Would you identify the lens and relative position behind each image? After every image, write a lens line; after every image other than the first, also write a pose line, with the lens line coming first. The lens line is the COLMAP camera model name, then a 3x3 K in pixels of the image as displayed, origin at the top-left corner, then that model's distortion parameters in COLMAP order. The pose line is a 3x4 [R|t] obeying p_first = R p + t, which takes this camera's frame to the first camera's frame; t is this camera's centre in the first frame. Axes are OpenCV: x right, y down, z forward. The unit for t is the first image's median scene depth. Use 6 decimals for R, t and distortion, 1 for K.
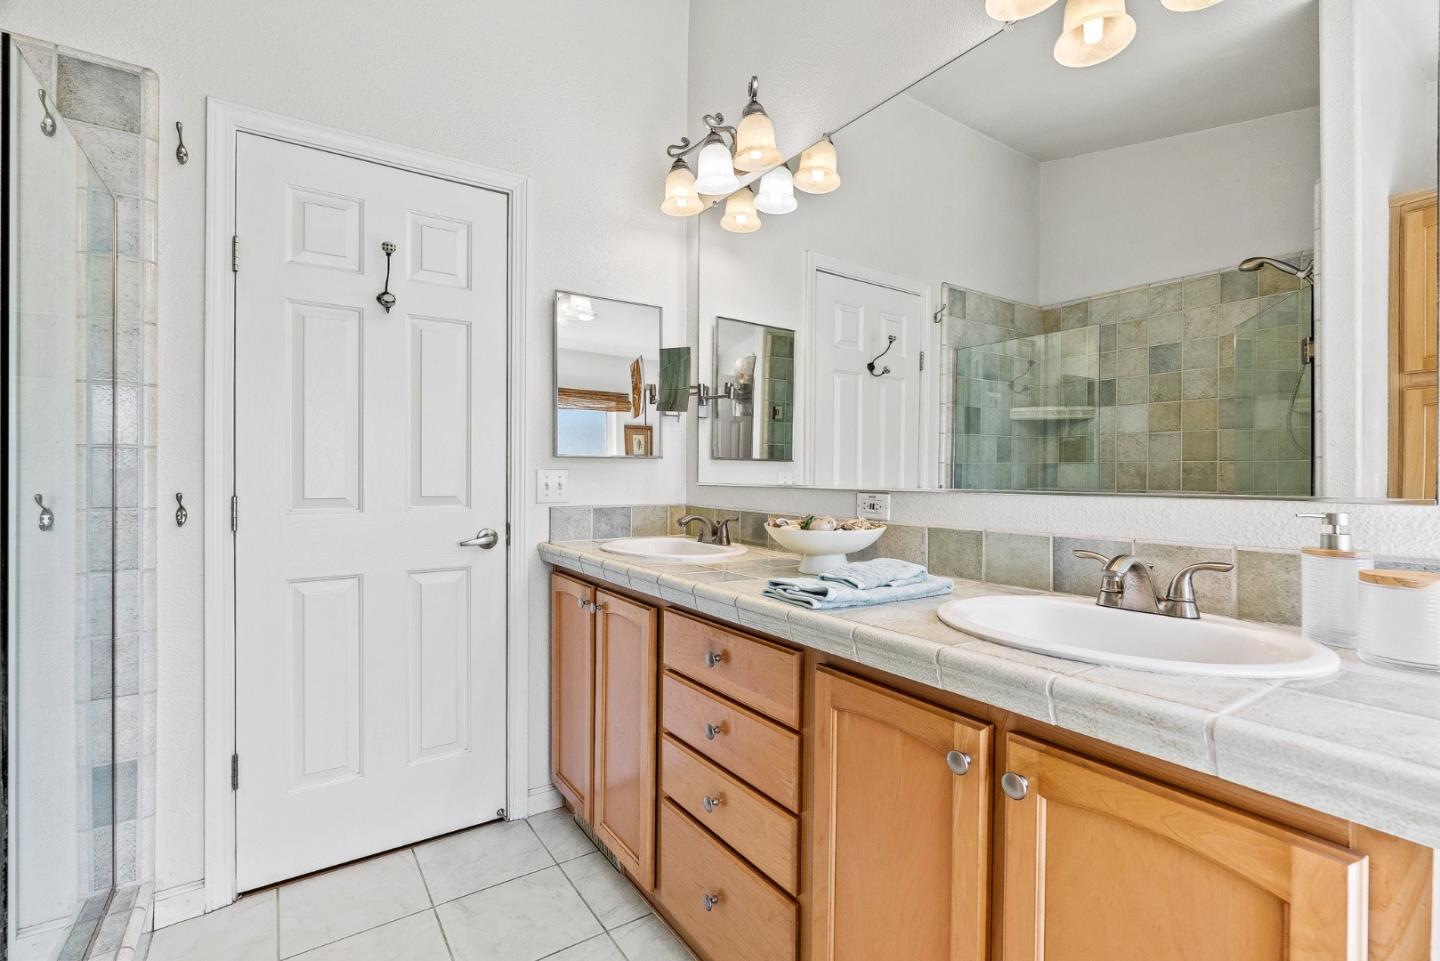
lens RADIAL K [[659.2, 0, 717.9], [0, 659.2, 474.6], [0, 0, 1]] dist [0.000303, 0.000294]
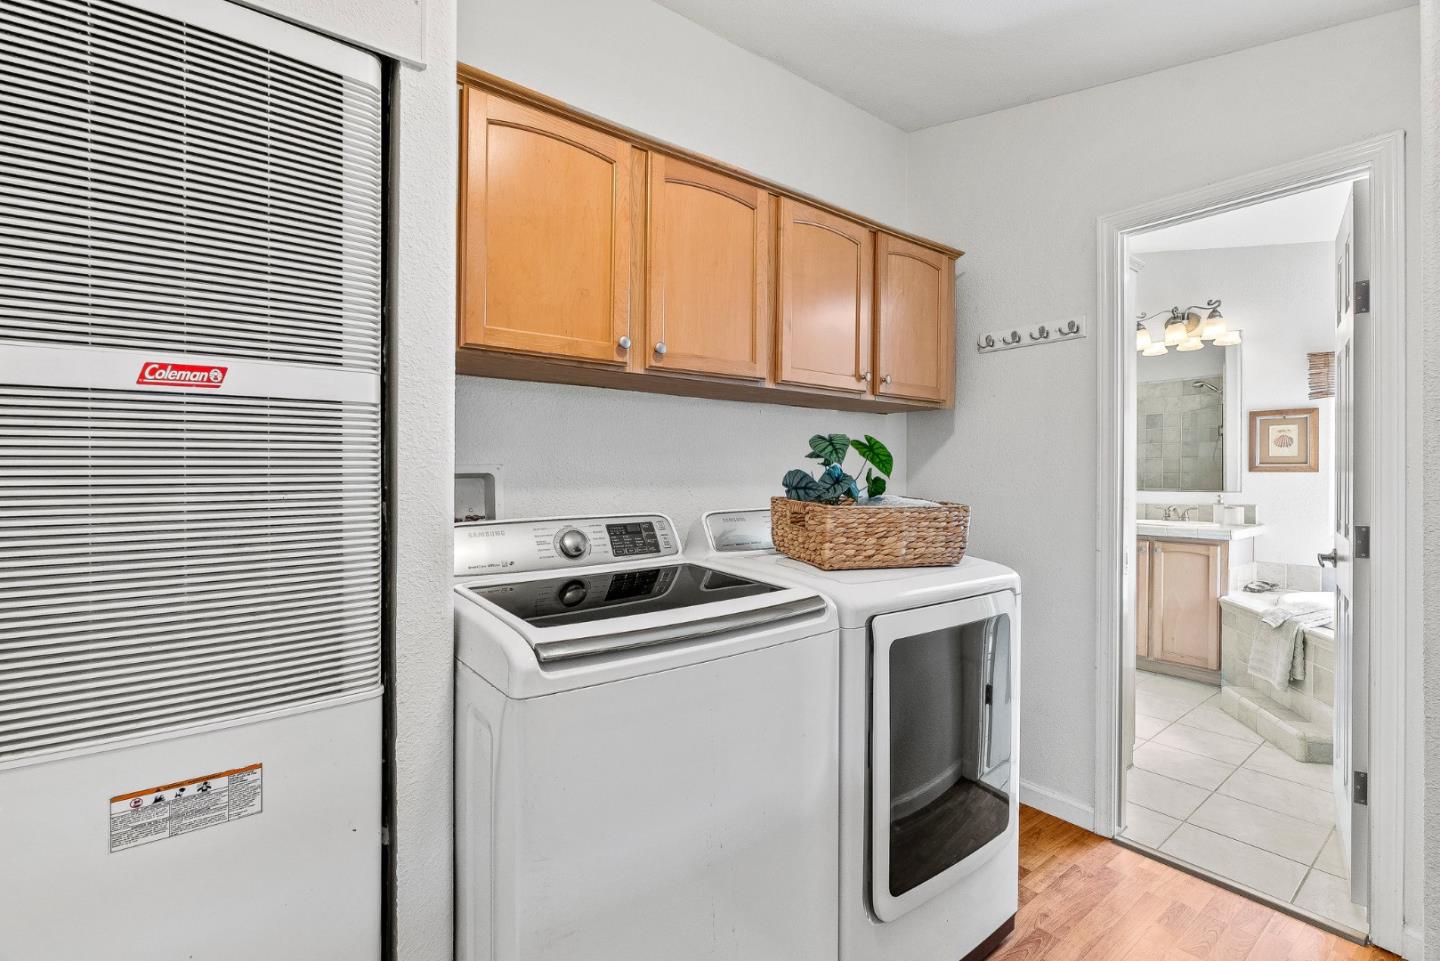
lens RADIAL K [[659.2, 0, 723.4], [0, 659.2, 484.7], [0, 0, 1]] dist [0.000303, 0.000294]
pose [[0.997446, -0.006316, 0.071138, -1.969806], [0.004467, 0.999649, 0.026124, -0.103688], [-0.071278, -0.025740, 0.997124, -2.309309]]
